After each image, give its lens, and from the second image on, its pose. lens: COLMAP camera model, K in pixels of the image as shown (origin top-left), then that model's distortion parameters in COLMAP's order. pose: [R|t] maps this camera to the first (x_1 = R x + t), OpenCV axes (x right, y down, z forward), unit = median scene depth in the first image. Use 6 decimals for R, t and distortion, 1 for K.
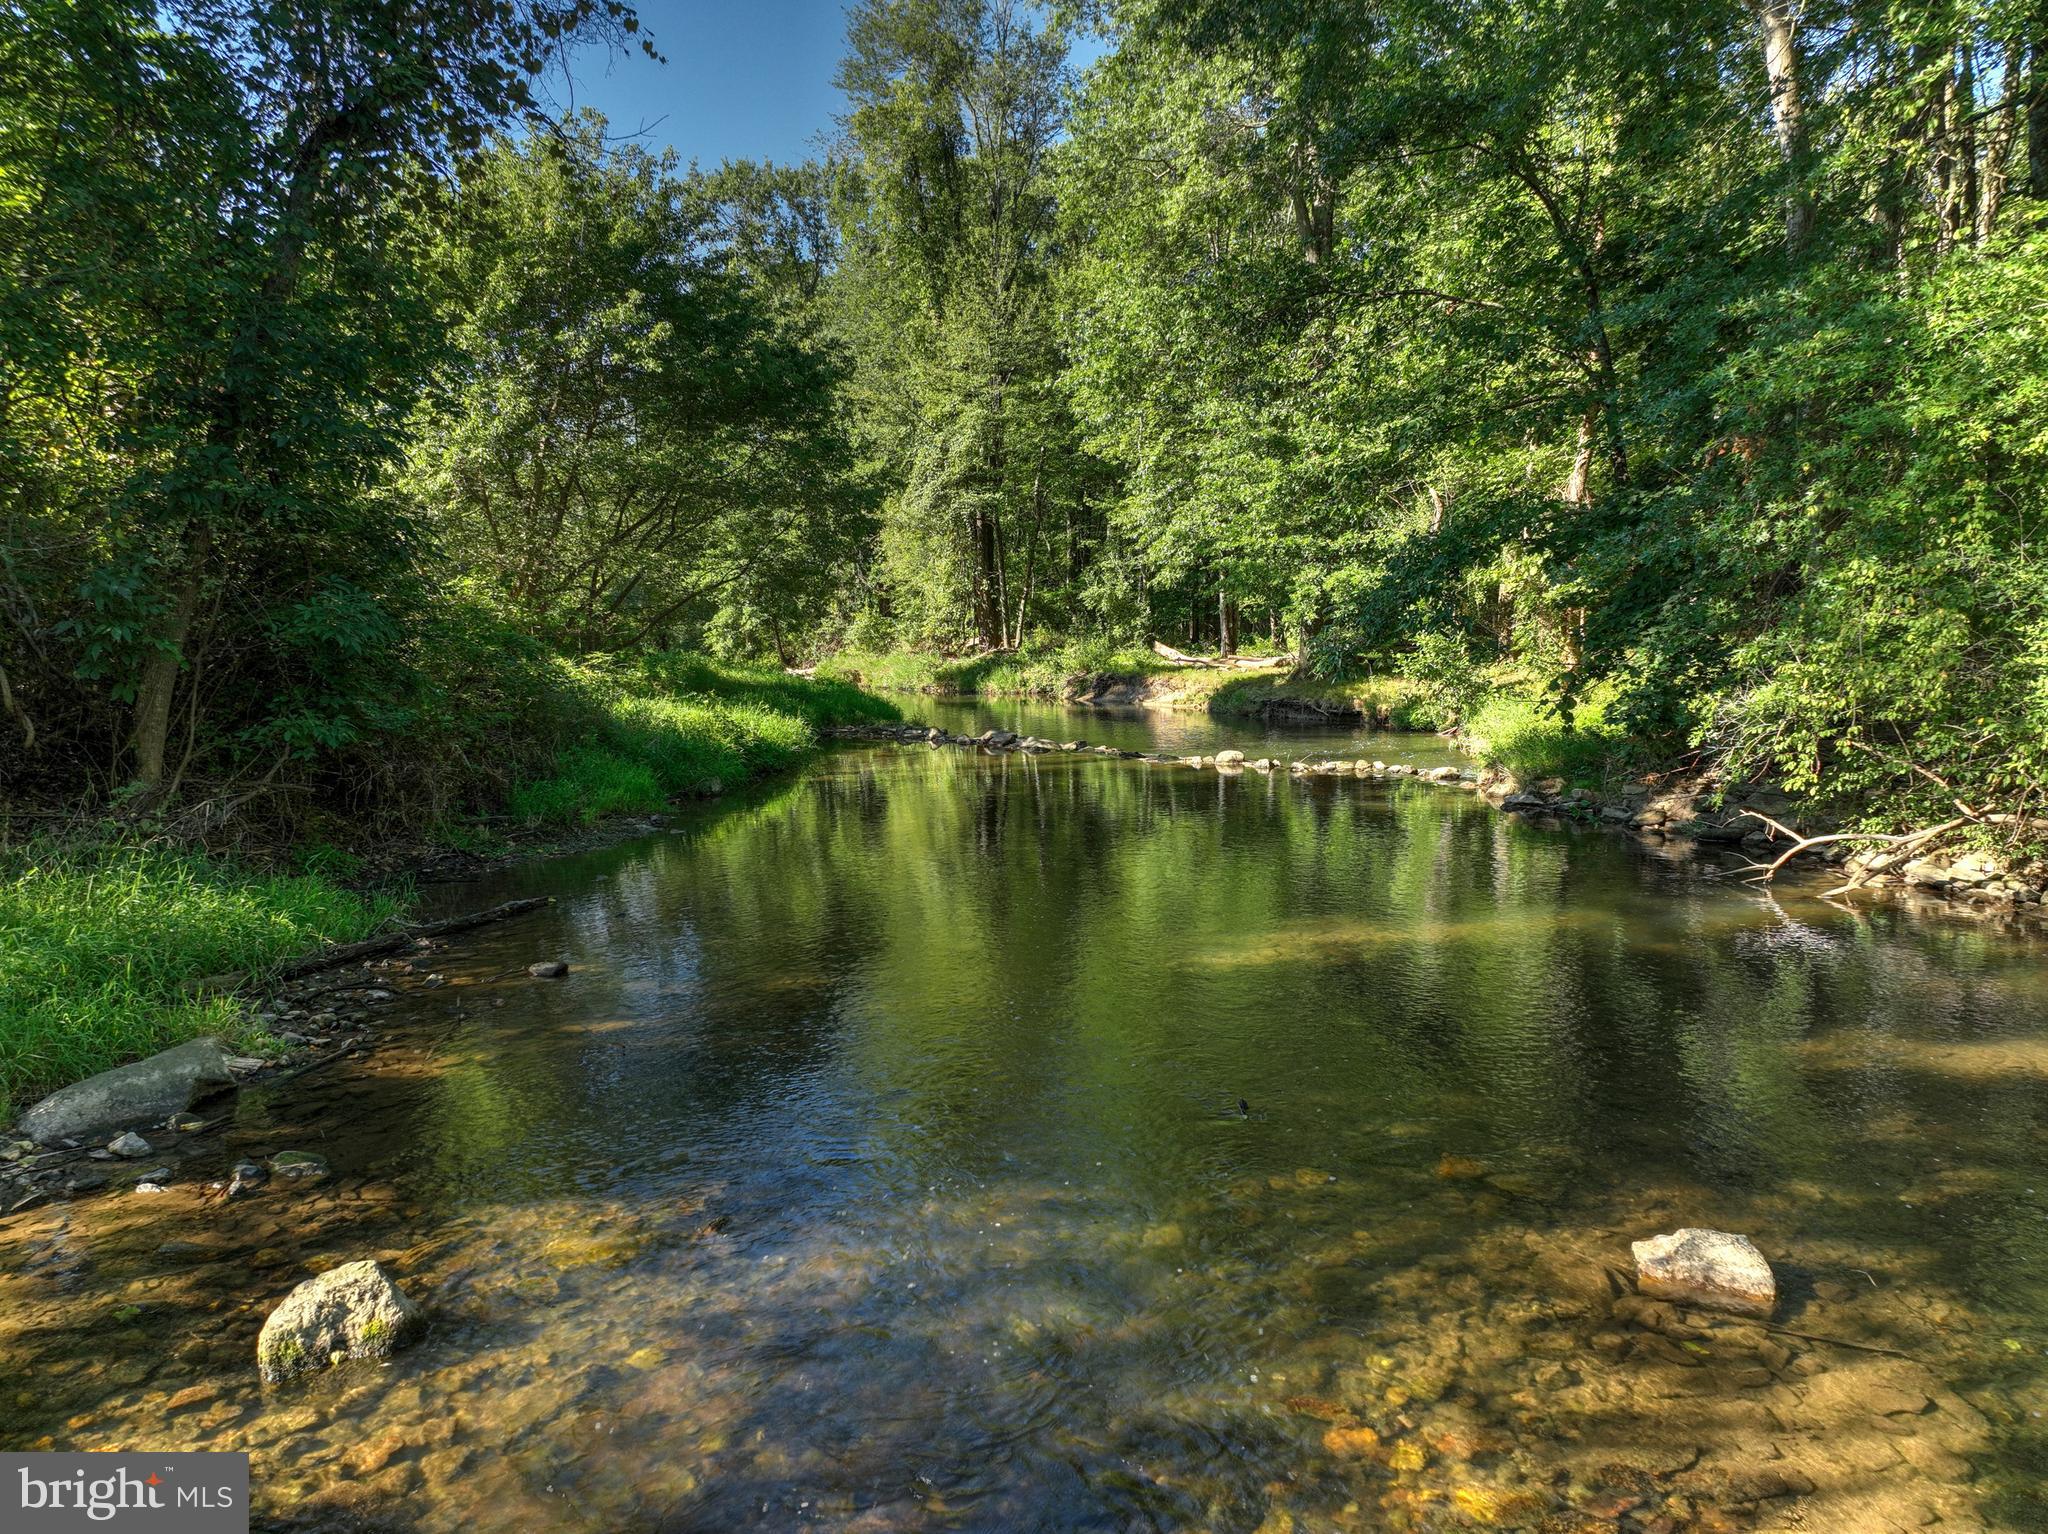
lens RADIAL K [[1450.7, 0, 1017.0], [0, 1450.7, 764.7], [0, 0, 1]] dist [-0.005053, 0.004811]
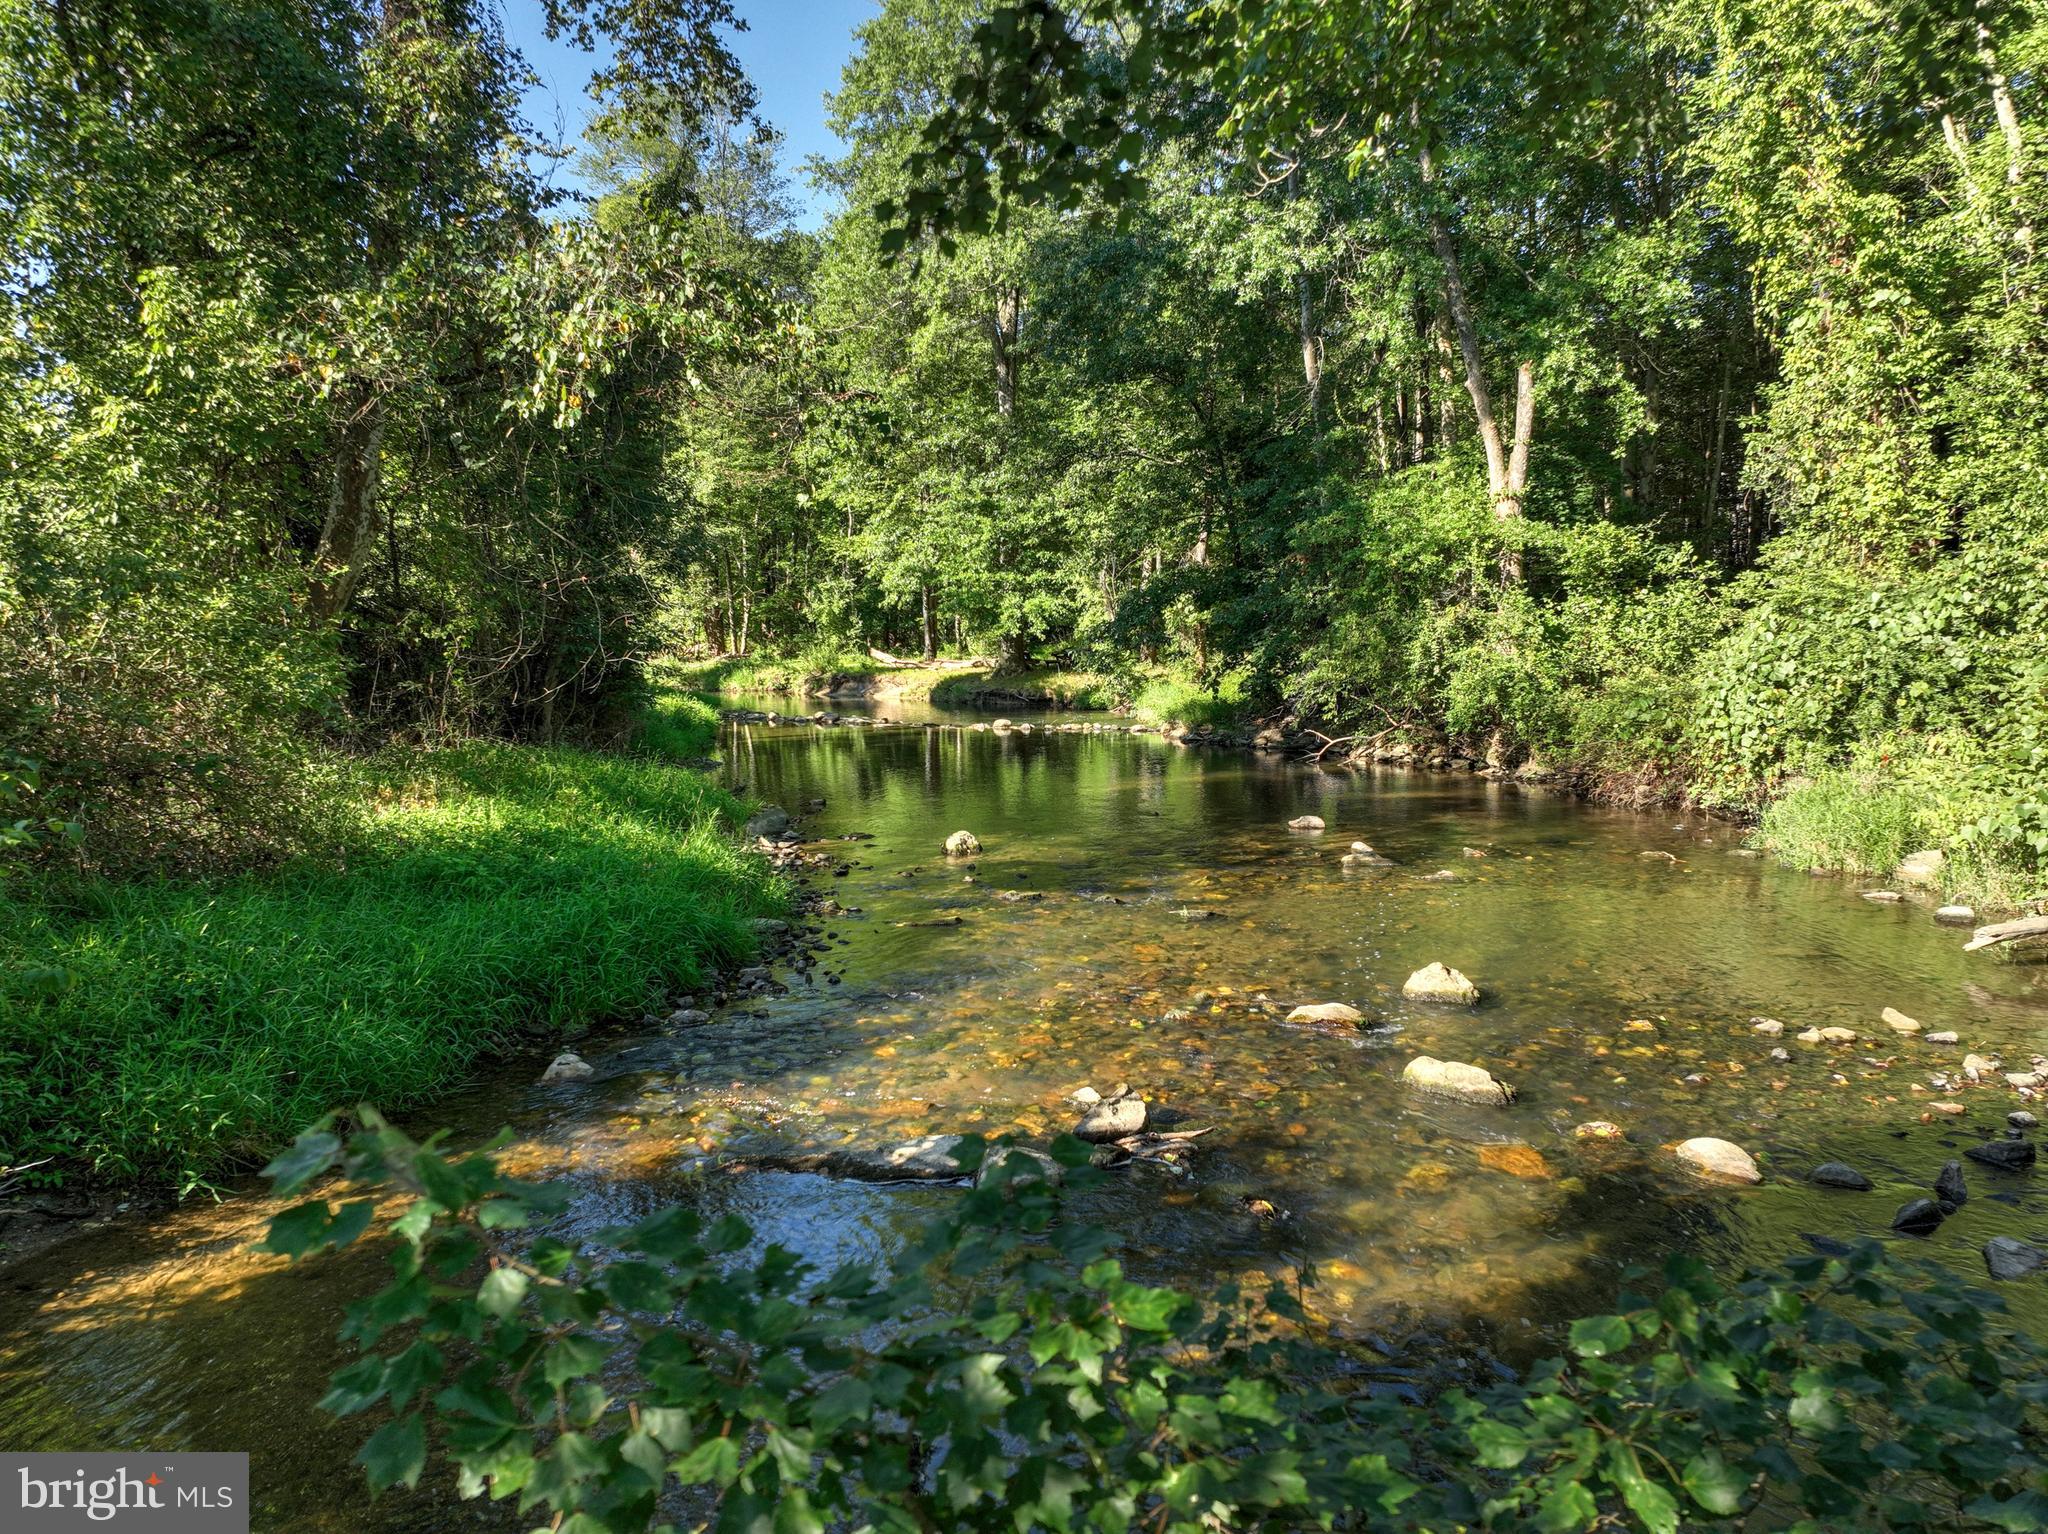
lens RADIAL K [[1450.7, 0, 1030.2], [0, 1450.7, 765.8], [0, 0, 1]] dist [-0.005053, 0.004811]
pose [[0.957841, -0.026243, 0.286098, -0.187150], [0.026862, 0.999638, 0.001762, 0.026562], [-0.286041, 0.005997, 0.958199, -0.347919]]
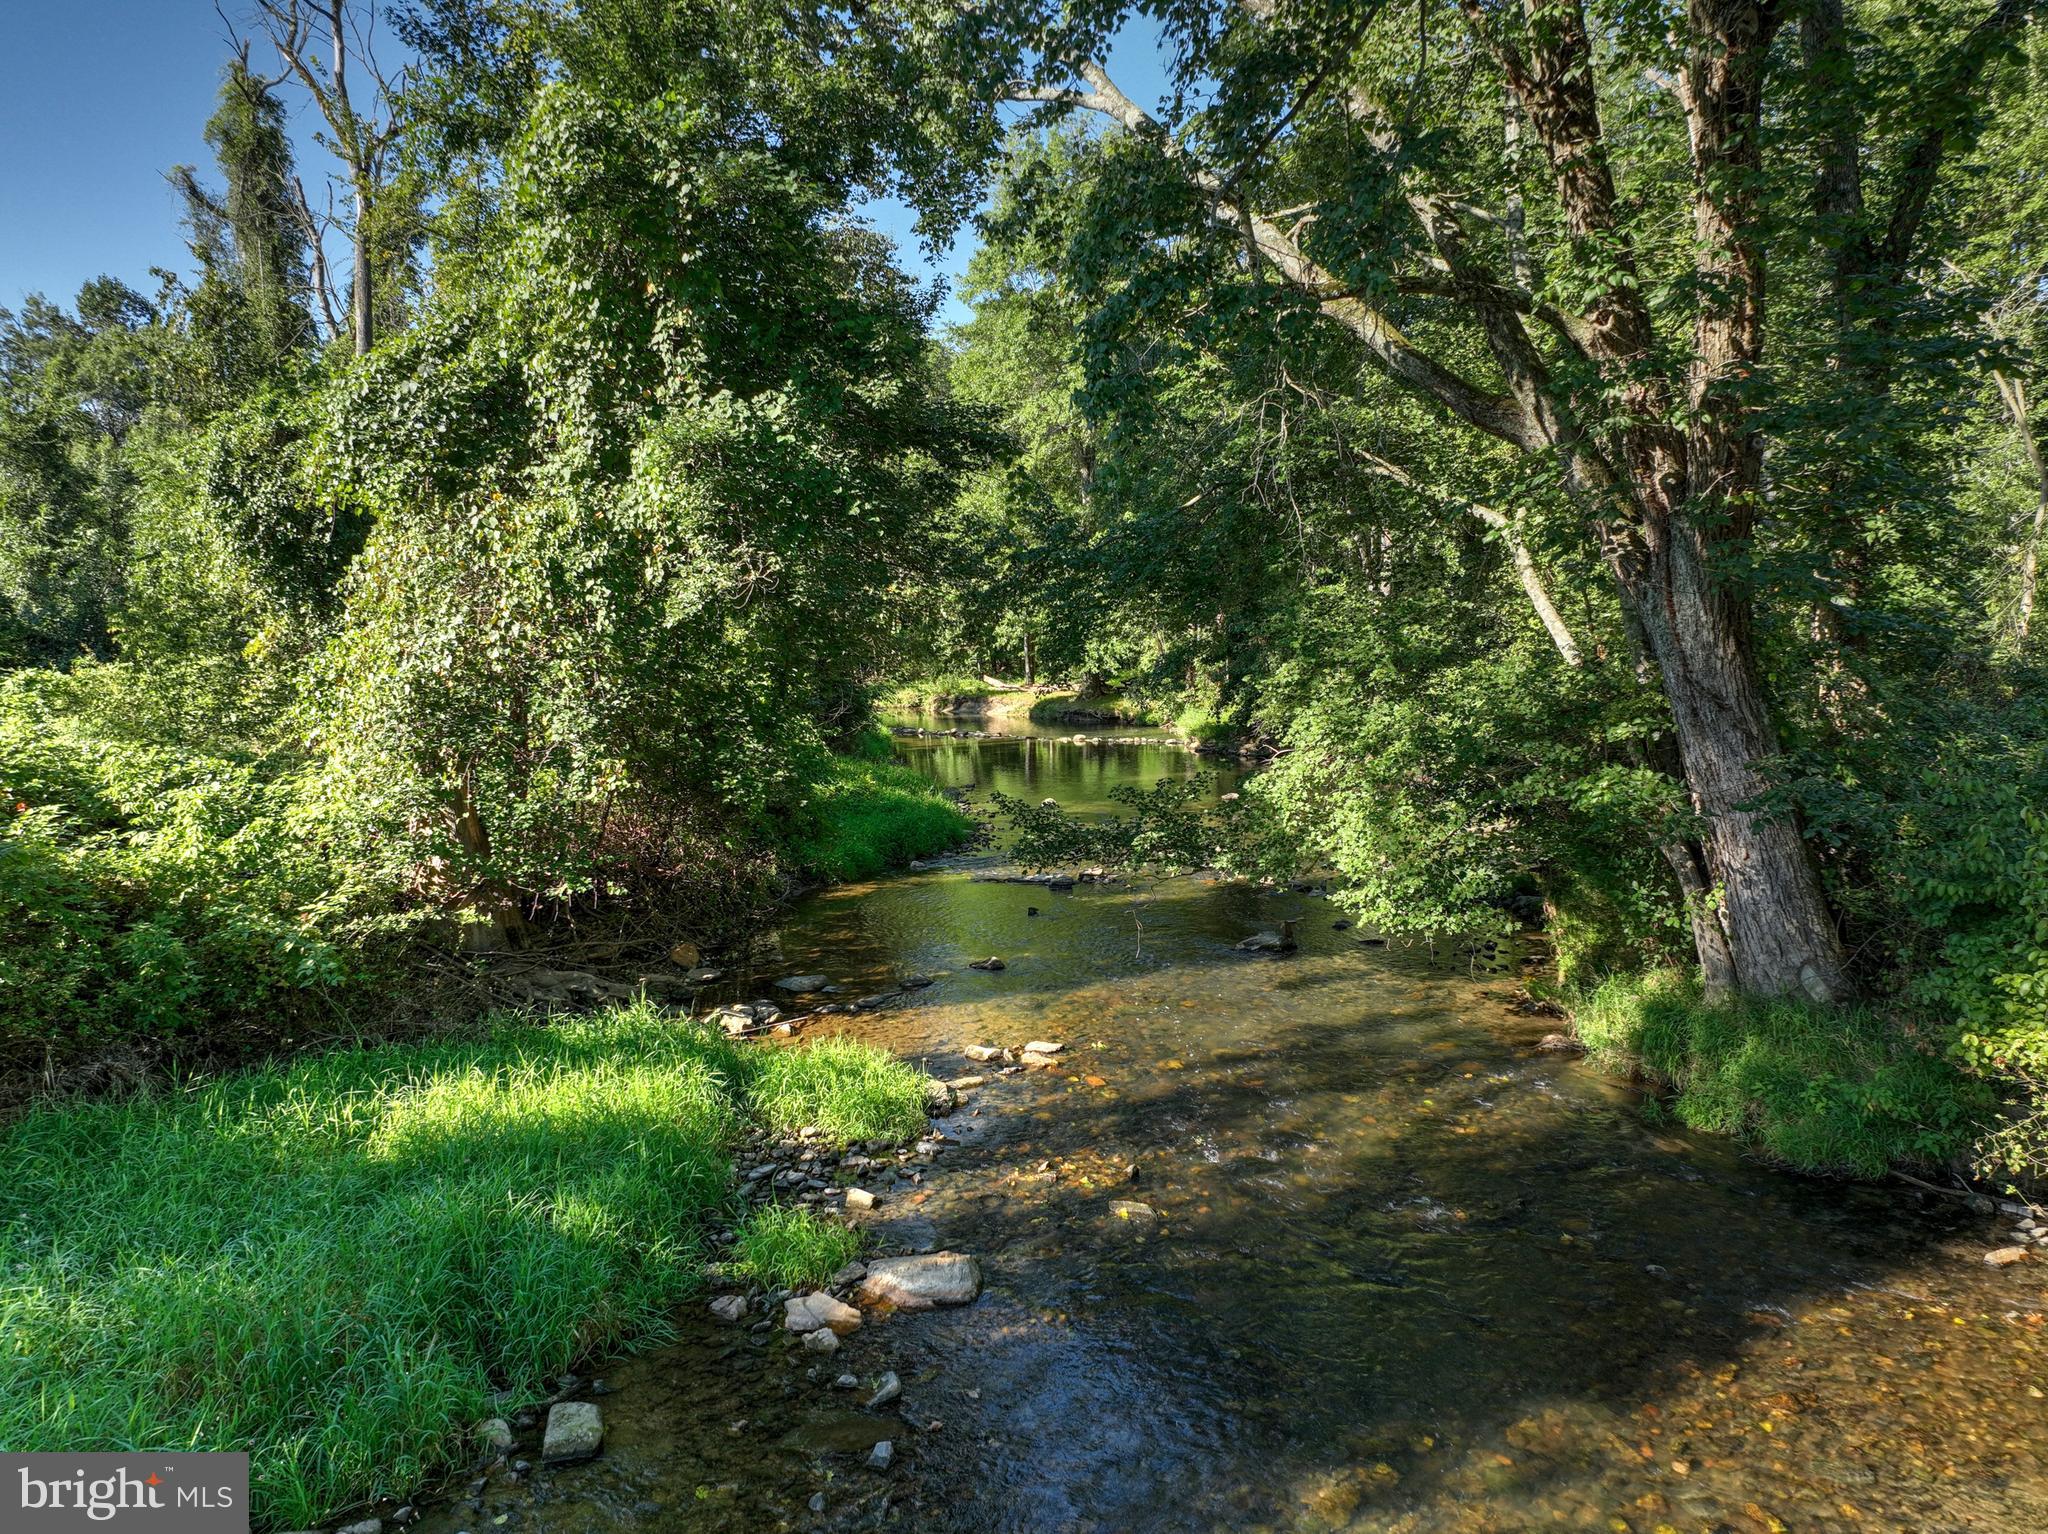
lens RADIAL K [[1450.7, 0, 1027.0], [0, 1450.7, 764.6], [0, 0, 1]] dist [-0.005053, 0.004811]
pose [[0.975064, -0.019869, 0.221032, -0.304661], [0.020671, 0.999785, -0.001313, 0.027032], [-0.220958, 0.005850, 0.975266, -0.840793]]
